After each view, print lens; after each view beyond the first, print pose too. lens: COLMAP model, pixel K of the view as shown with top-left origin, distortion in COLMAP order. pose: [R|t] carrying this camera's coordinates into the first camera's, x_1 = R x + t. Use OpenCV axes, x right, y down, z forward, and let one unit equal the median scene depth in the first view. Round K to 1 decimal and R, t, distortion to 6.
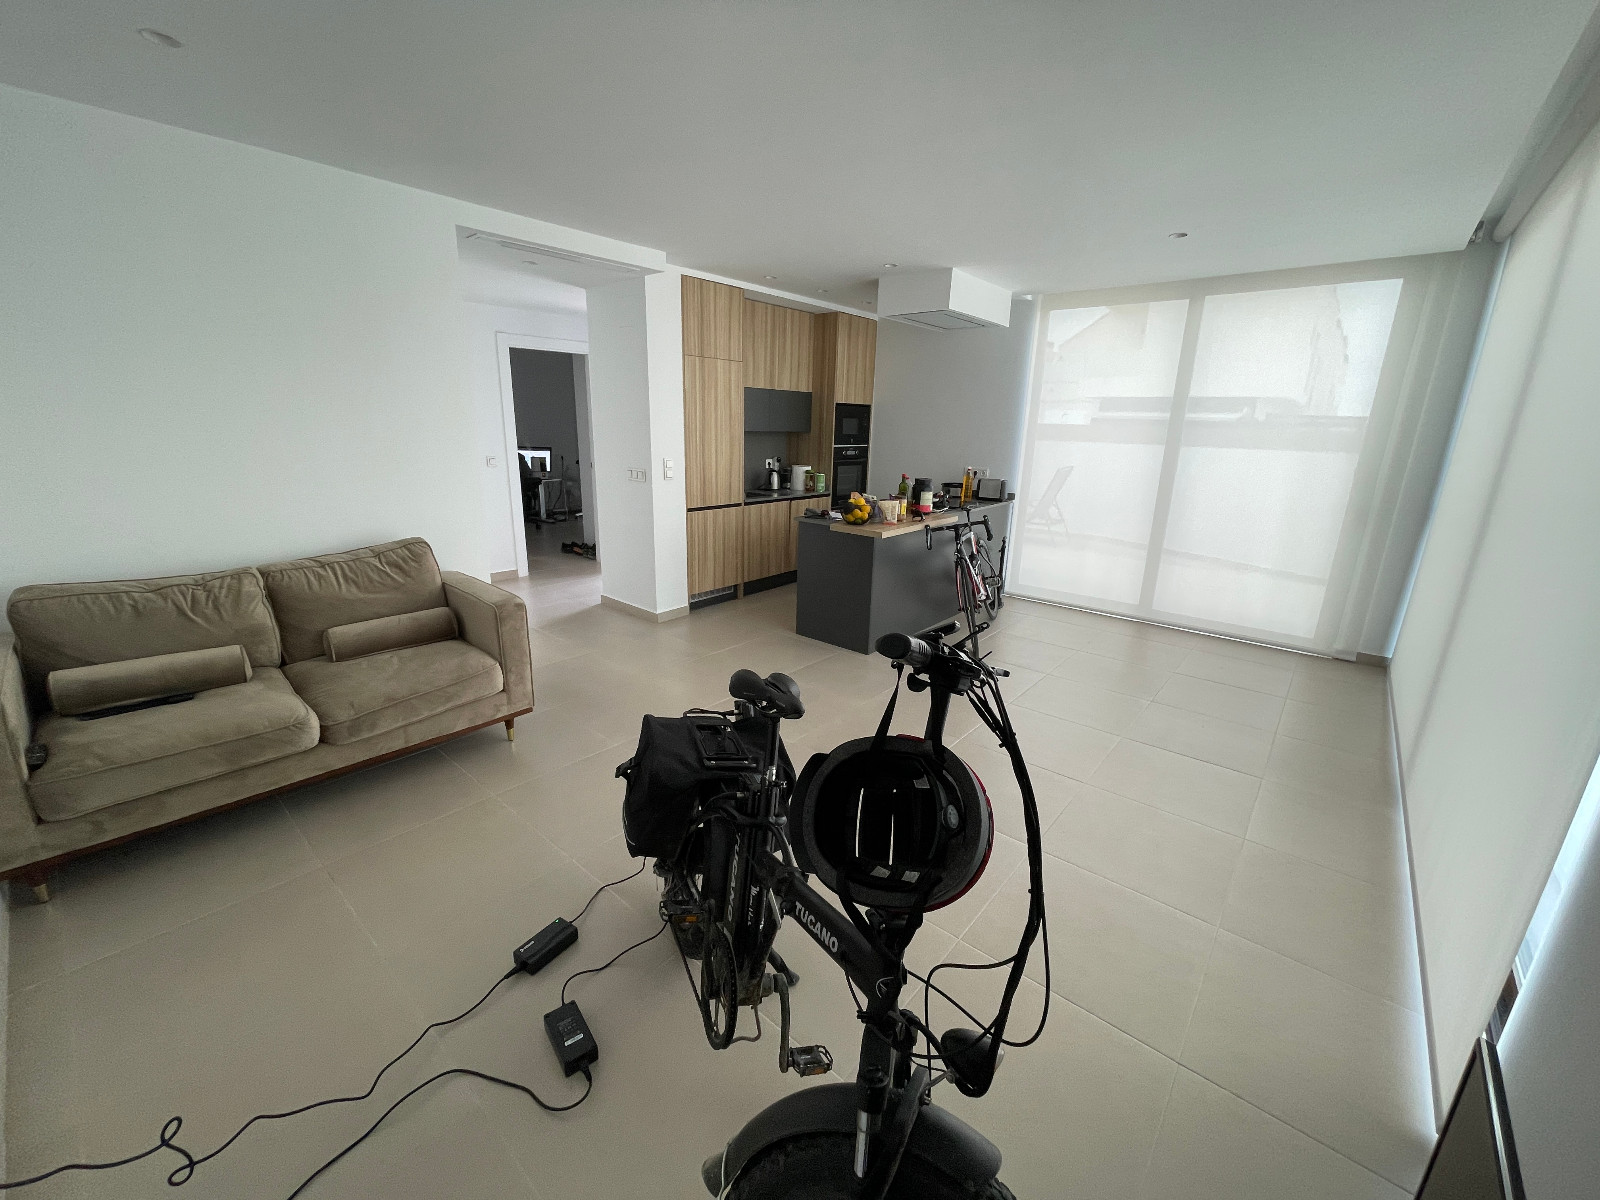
lens RADIAL K [[642.3, 0, 791.2], [0, 642.3, 599.7], [0, 0, 1]] dist [0.002212, -0.002043]
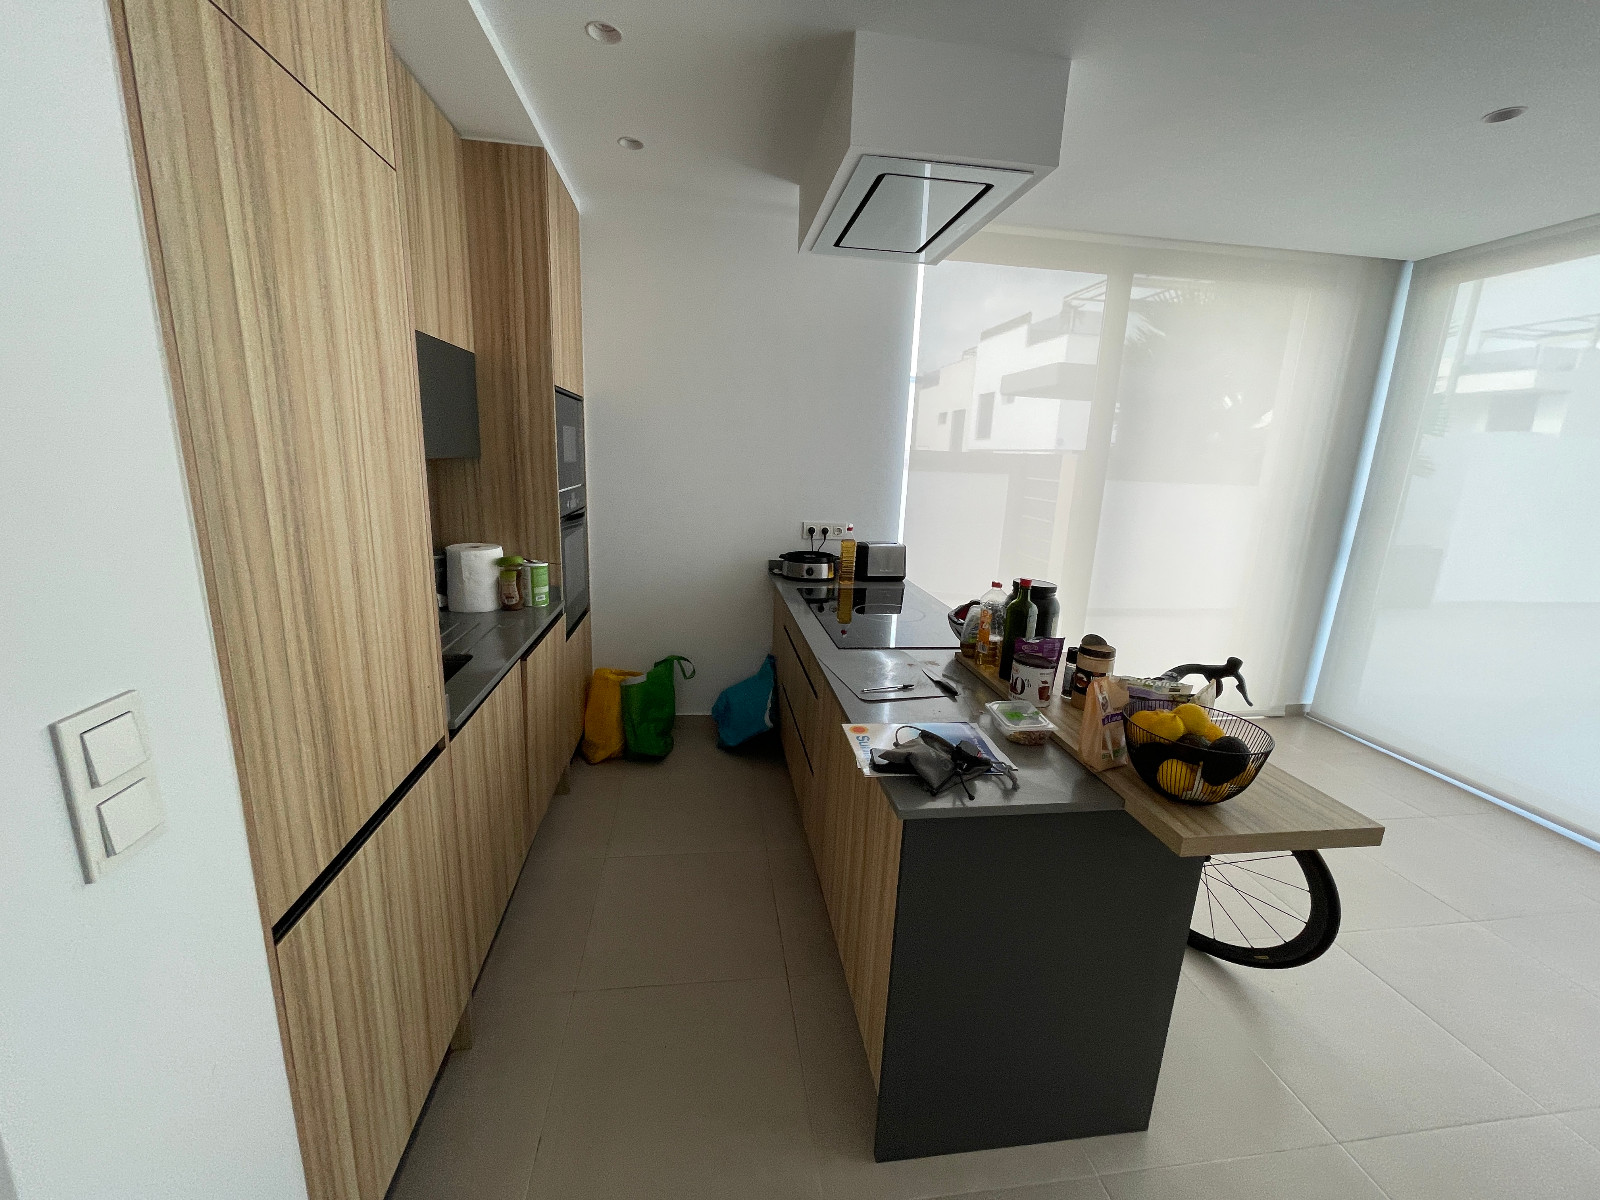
lens RADIAL K [[642.3, 0, 794.9], [0, 642.3, 597.8], [0, 0, 1]] dist [0.002212, -0.002043]
pose [[0.674159, -0.164822, 0.719960, -0.156529], [0.179134, 0.982166, 0.057111, -0.189544], [-0.716533, 0.090467, 0.691661, 0.682903]]
